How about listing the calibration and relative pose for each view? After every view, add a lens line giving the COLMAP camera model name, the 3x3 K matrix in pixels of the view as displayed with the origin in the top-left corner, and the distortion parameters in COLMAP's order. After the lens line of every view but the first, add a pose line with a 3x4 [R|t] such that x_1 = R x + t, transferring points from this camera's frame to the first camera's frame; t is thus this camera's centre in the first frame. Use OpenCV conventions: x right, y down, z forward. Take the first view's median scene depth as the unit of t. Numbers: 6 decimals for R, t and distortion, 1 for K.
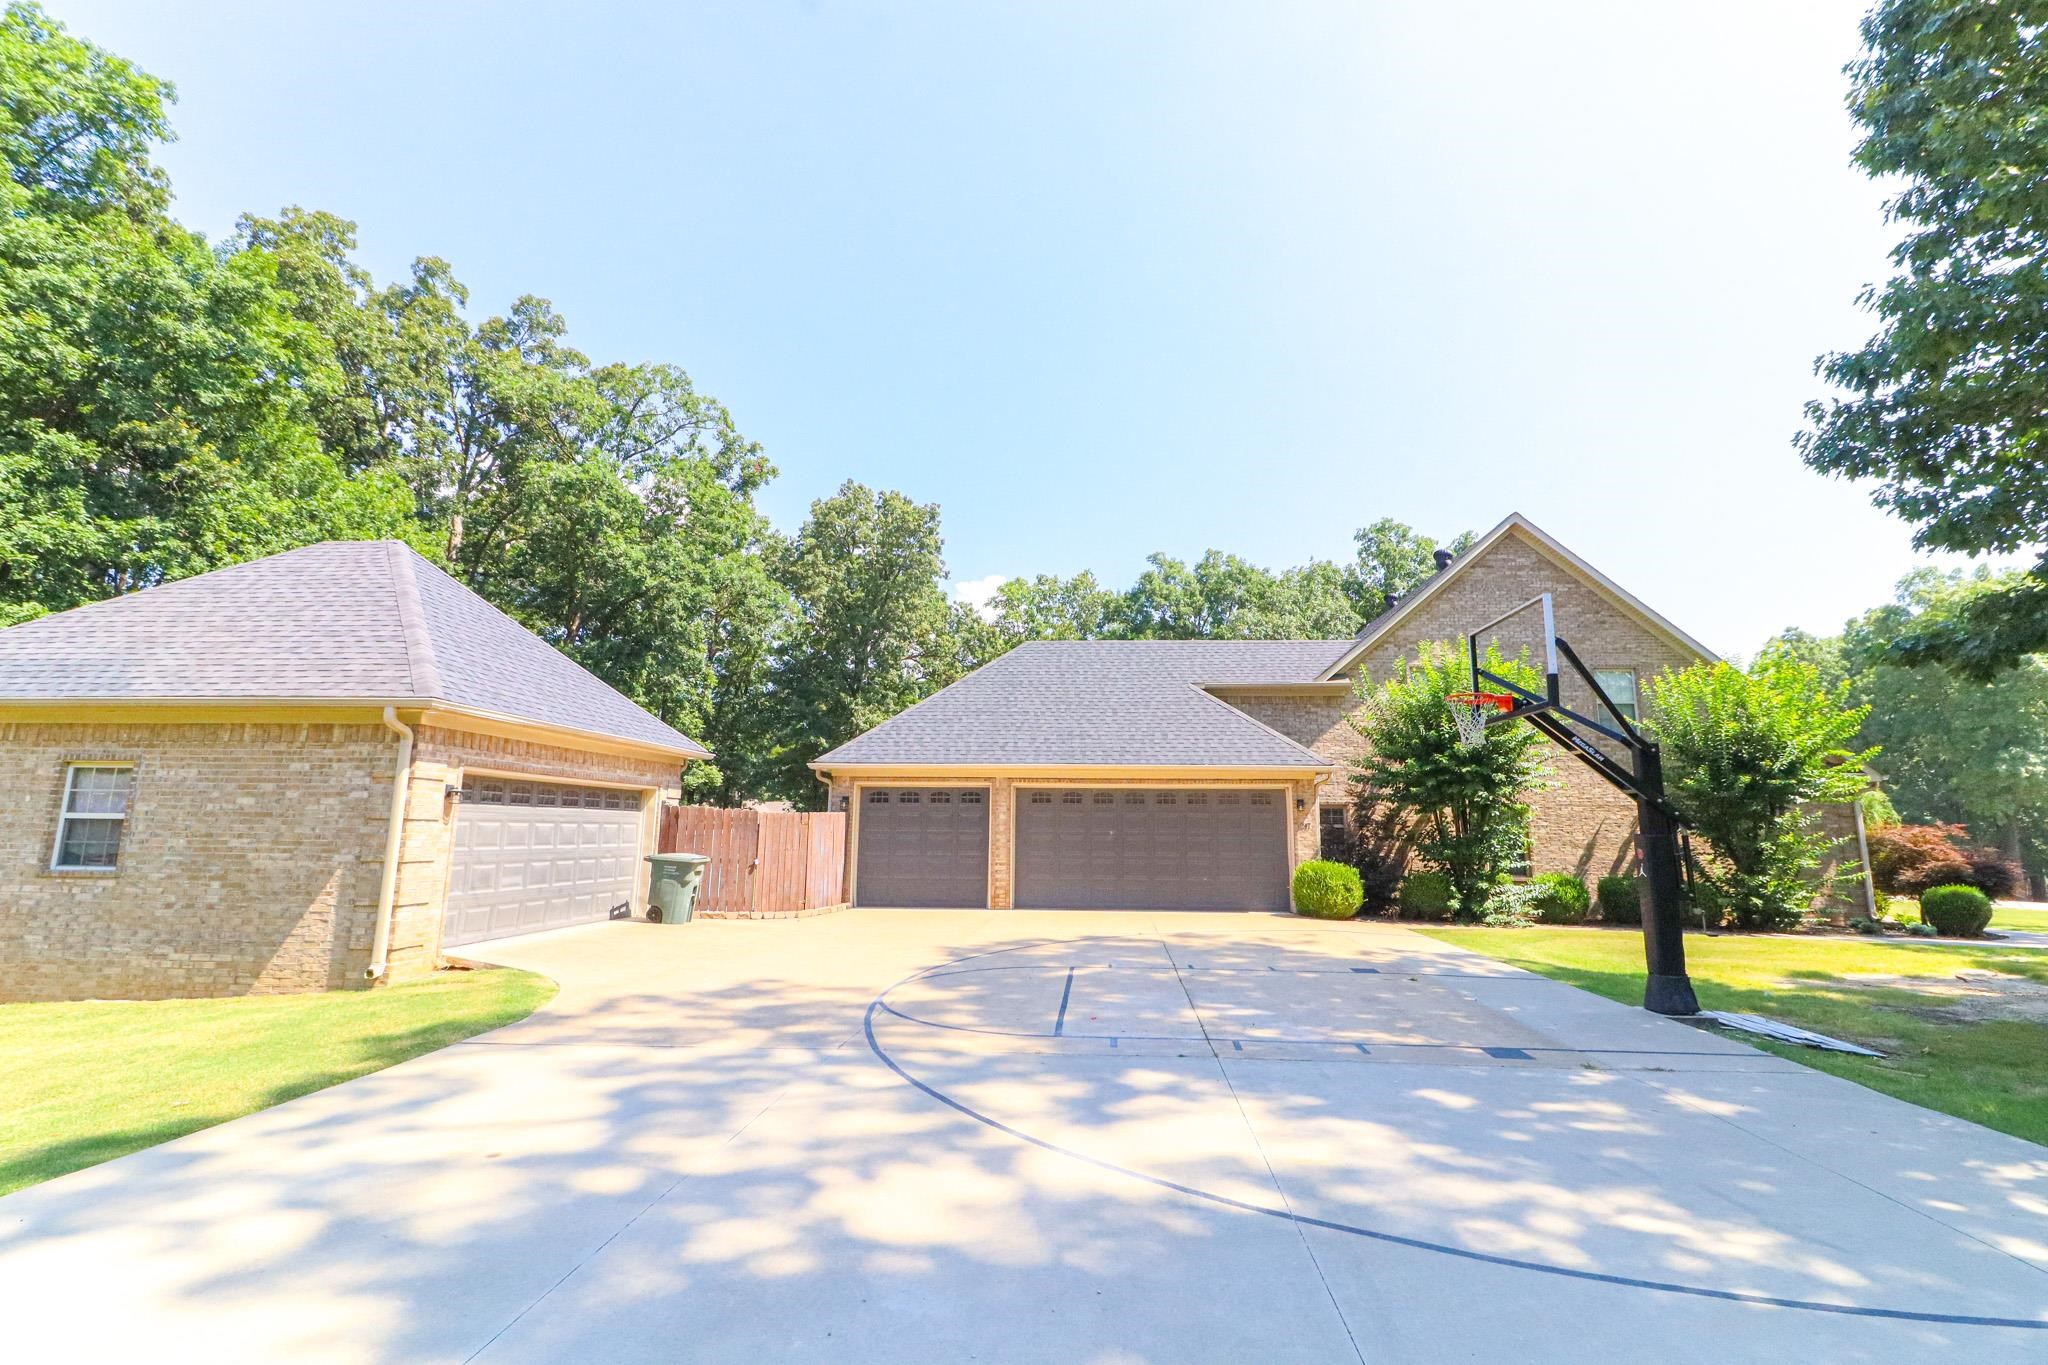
lens RADIAL K [[929.9, 0, 1055.0], [0, 929.9, 669.8], [0, 0, 1]] dist [0.002112, -0.007683]
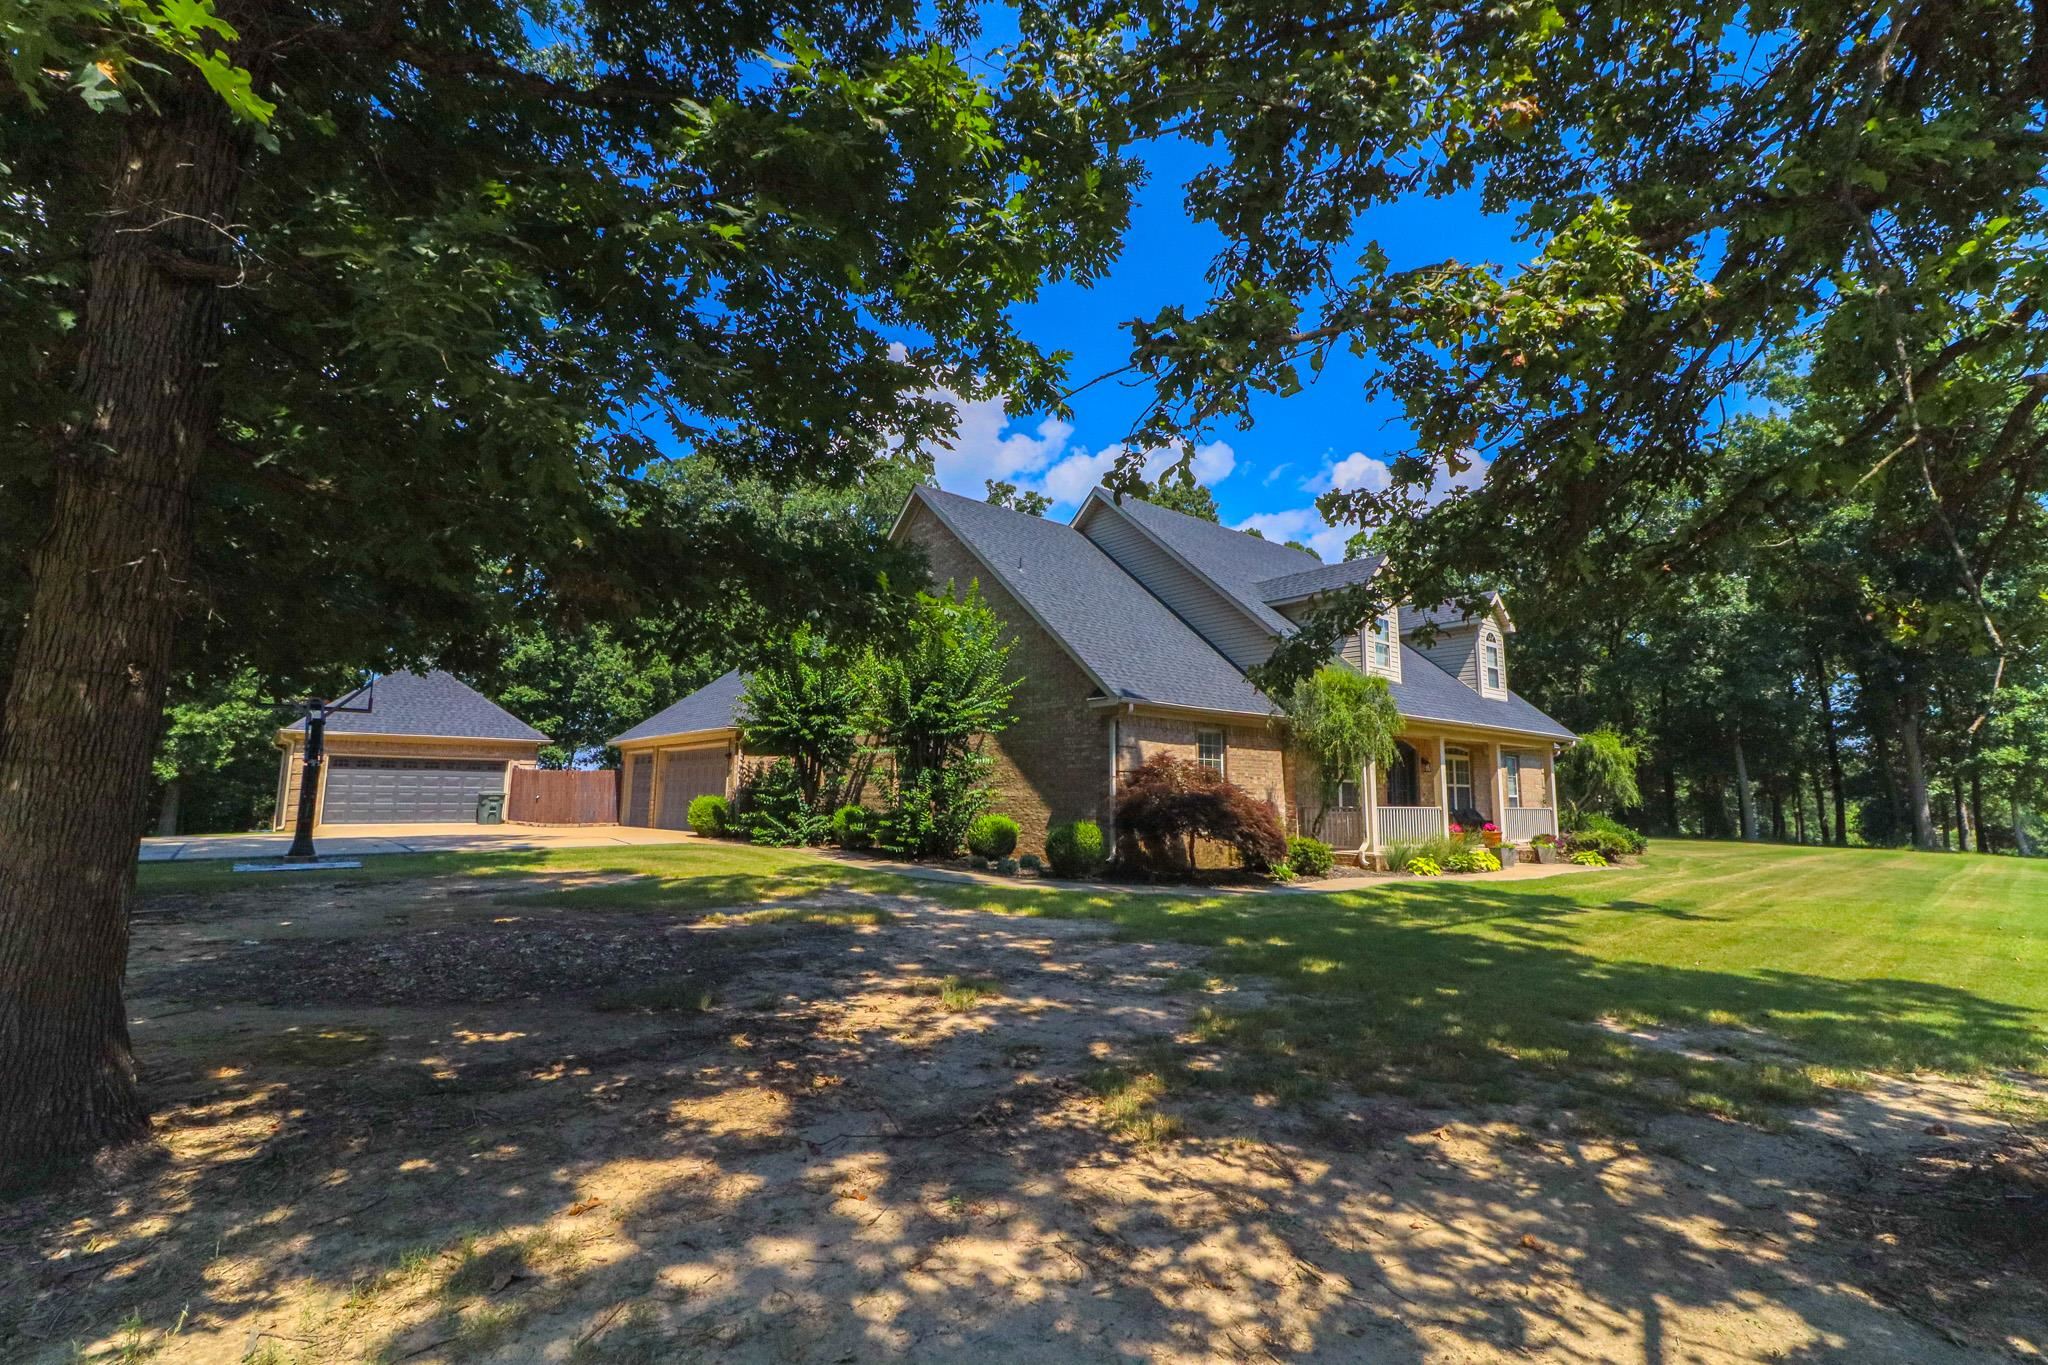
lens RADIAL K [[929.9, 0, 1055.0], [0, 929.9, 669.8], [0, 0, 1]] dist [0.002112, -0.007683]
pose [[0.702278, -0.102086, -0.704546, 1.527714], [0.124468, 0.992029, -0.019674, 0.105090], [0.700938, -0.073877, 0.709386, 0.377819]]
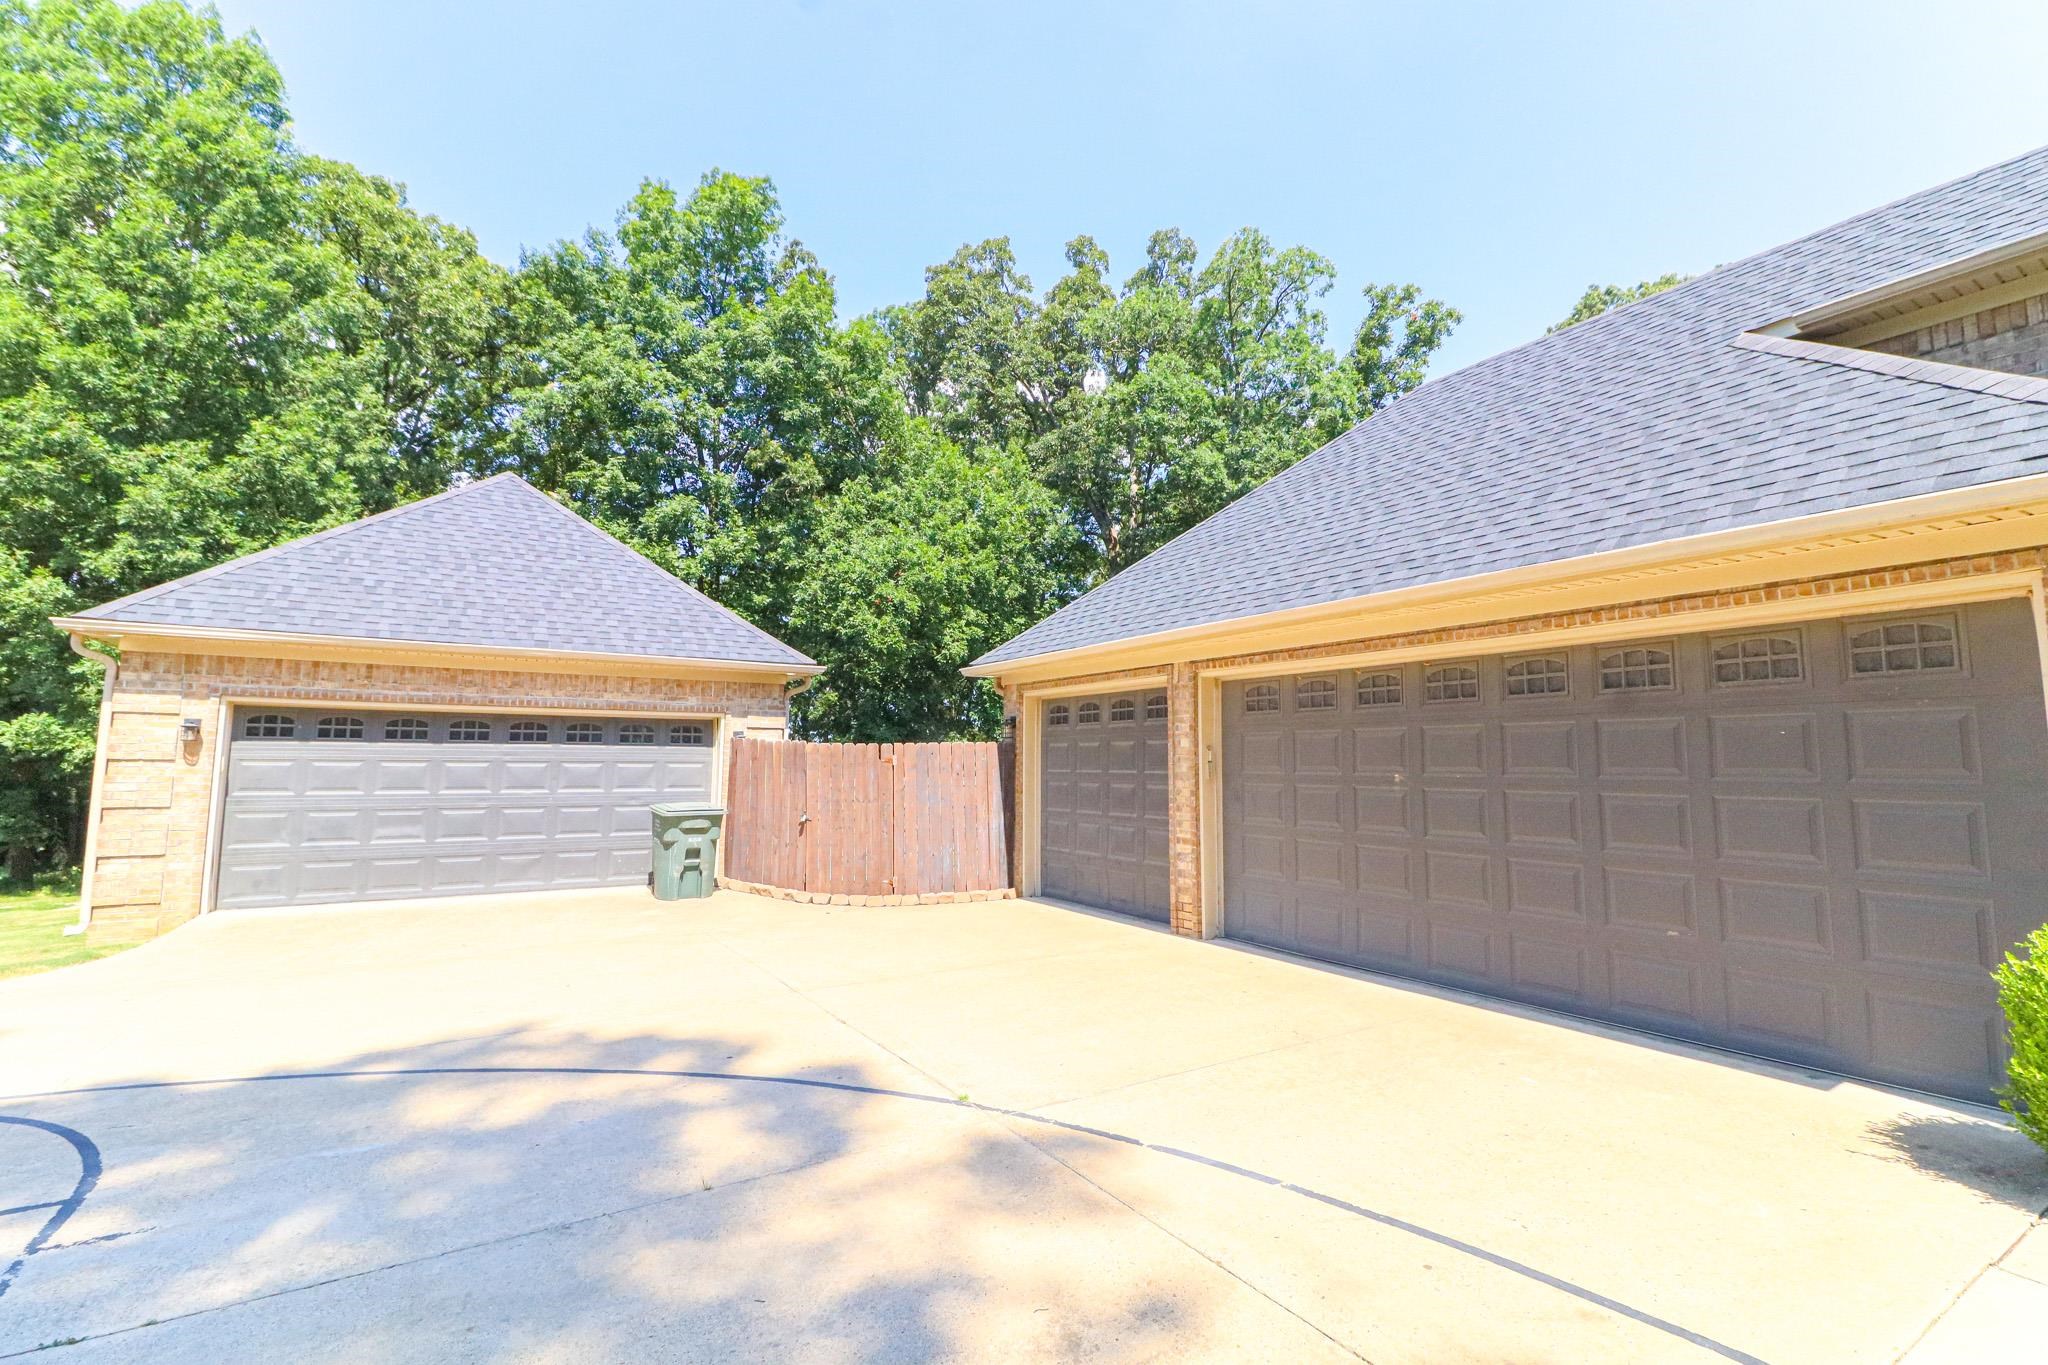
lens RADIAL K [[927.8, 0, 1030.9], [0, 927.8, 673.3], [0, 0, 1]] dist [0.000506, -0.000435]
pose [[0.576951, -0.084038, -0.812444, 0.287080], [0.138897, 0.990300, -0.003799, 0.113511], [0.804882, -0.110654, 0.583027, 0.665341]]
